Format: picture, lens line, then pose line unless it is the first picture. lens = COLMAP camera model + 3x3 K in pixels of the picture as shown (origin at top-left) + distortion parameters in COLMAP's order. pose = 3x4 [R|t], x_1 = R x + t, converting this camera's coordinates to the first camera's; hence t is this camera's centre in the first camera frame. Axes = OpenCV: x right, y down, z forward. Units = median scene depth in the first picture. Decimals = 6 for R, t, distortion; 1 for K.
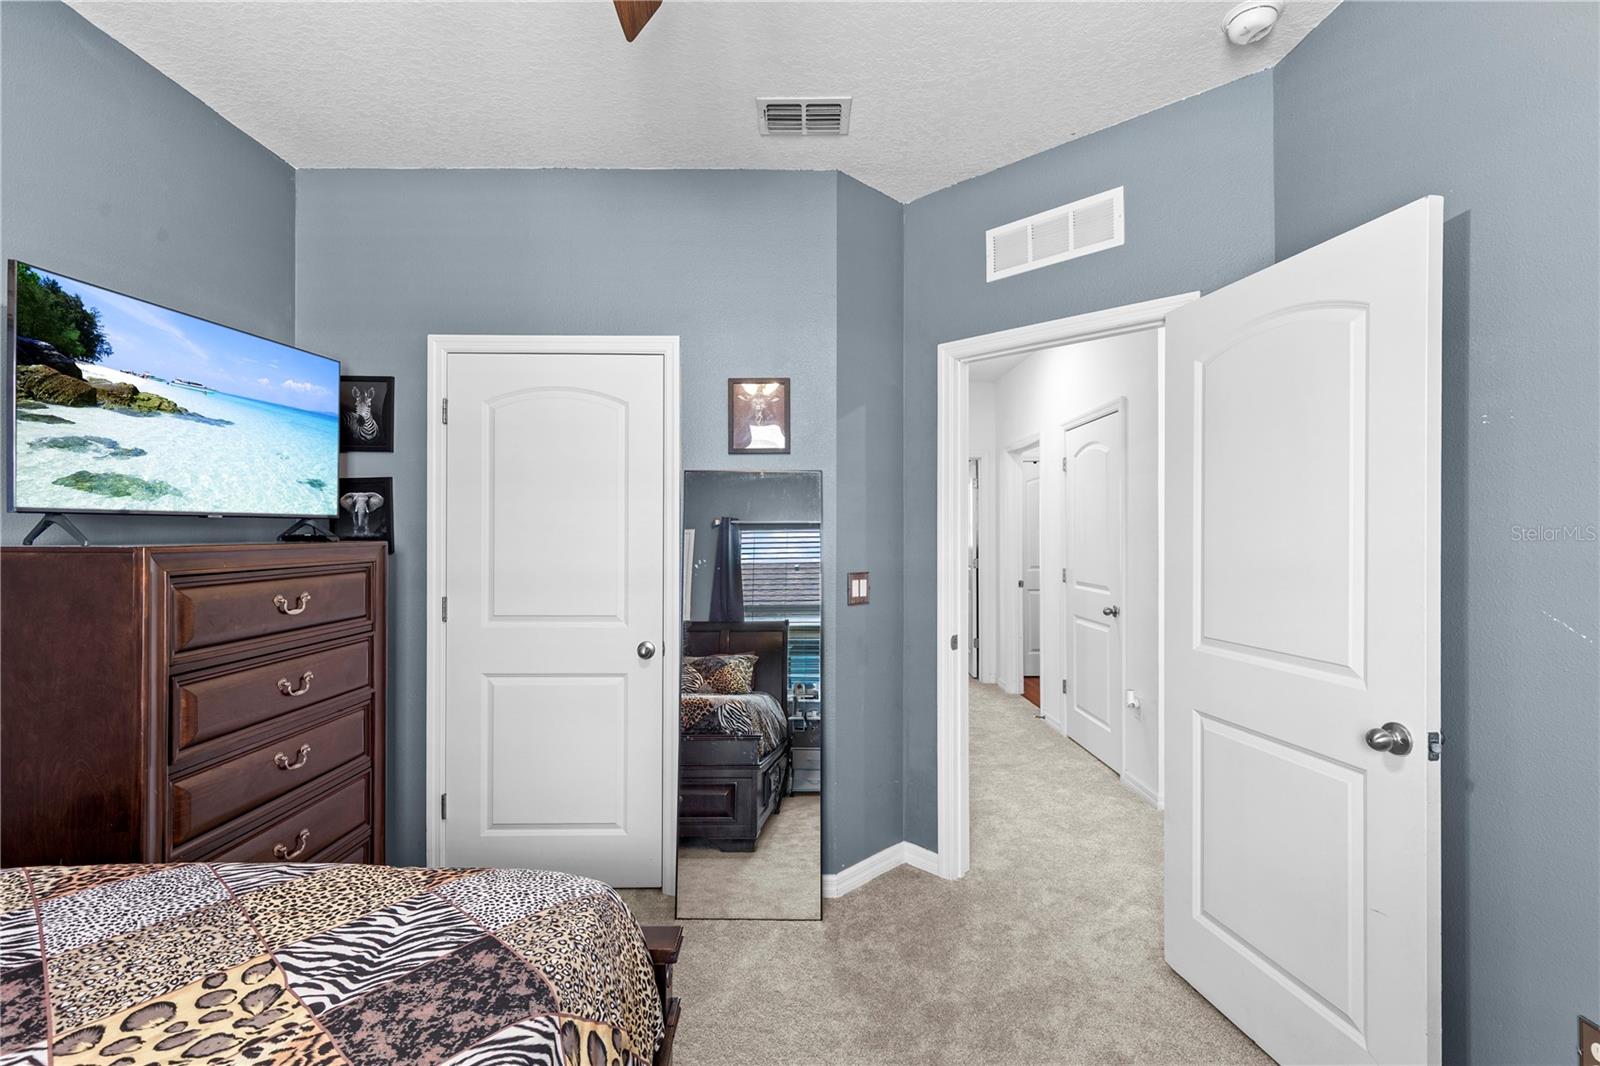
lens RADIAL K [[727.4, 0, 783.9], [0, 727.4, 524.6], [0, 0, 1]] dist [0.013378, 0.001036]
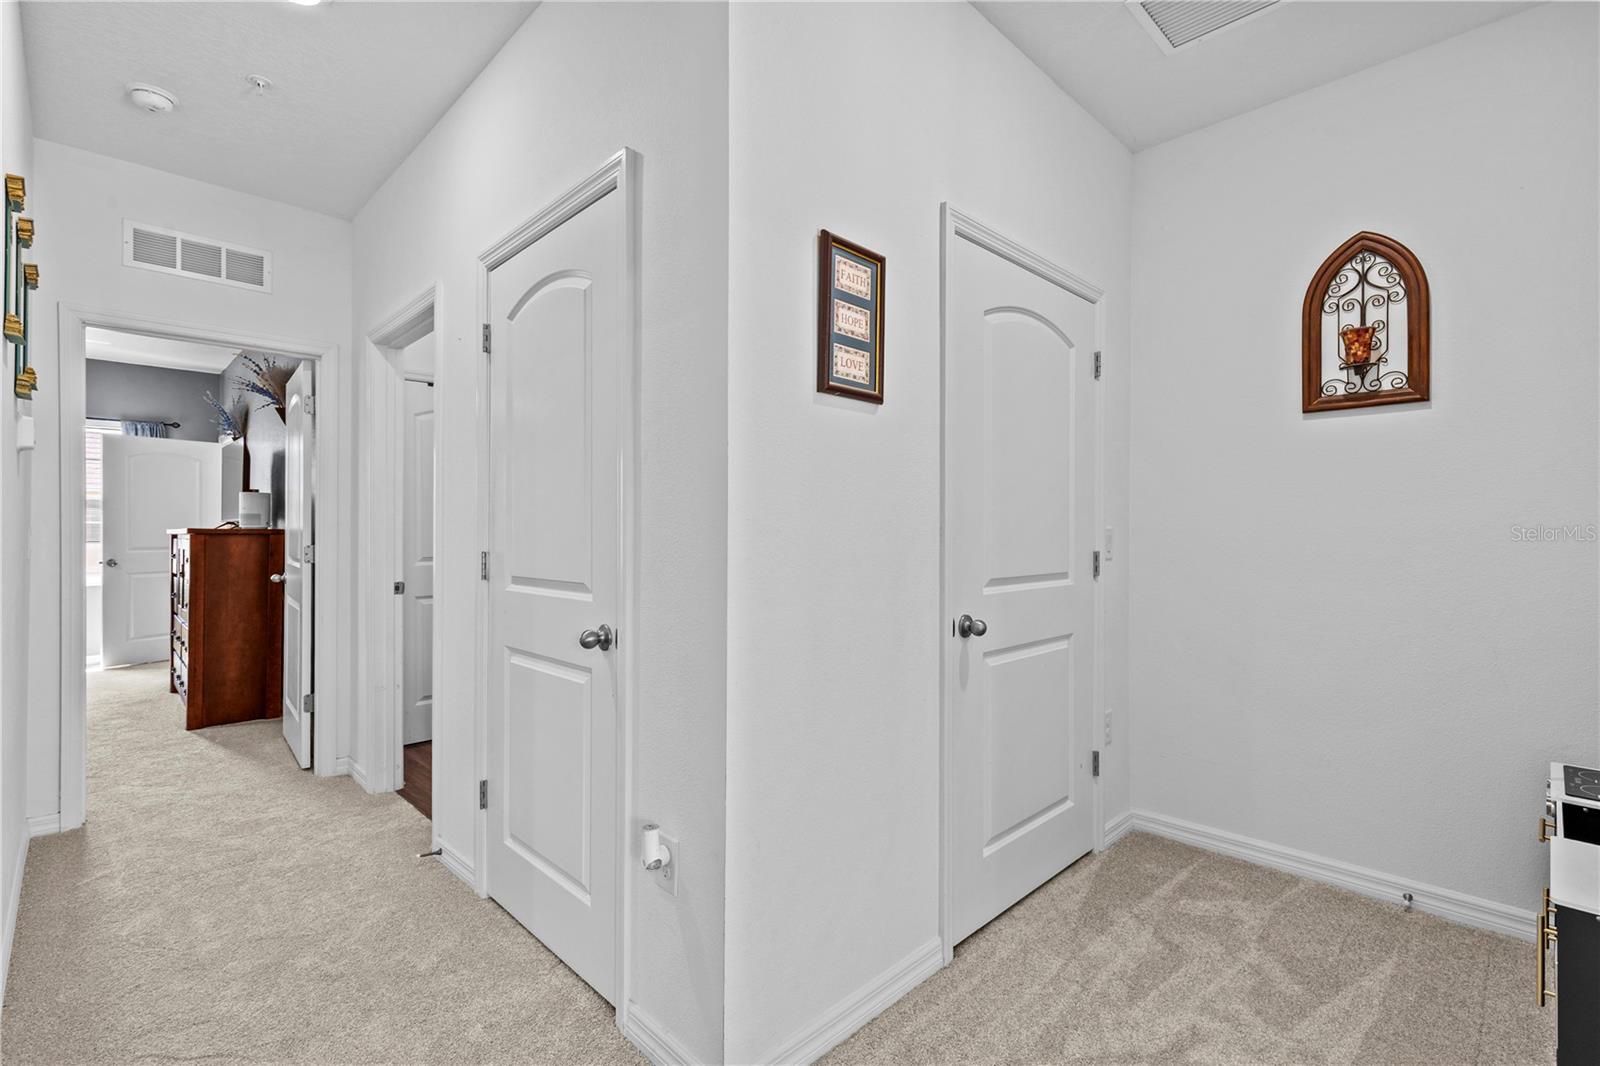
lens RADIAL K [[727.4, 0, 785.0], [0, 727.4, 522.9], [0, 0, 1]] dist [0.013378, 0.001036]
pose [[0.710663, 0.007333, 0.703495, 0.220651], [-0.005995, 0.999972, -0.004367, 0.050263], [-0.703507, -0.001114, 0.710687, 0.614773]]
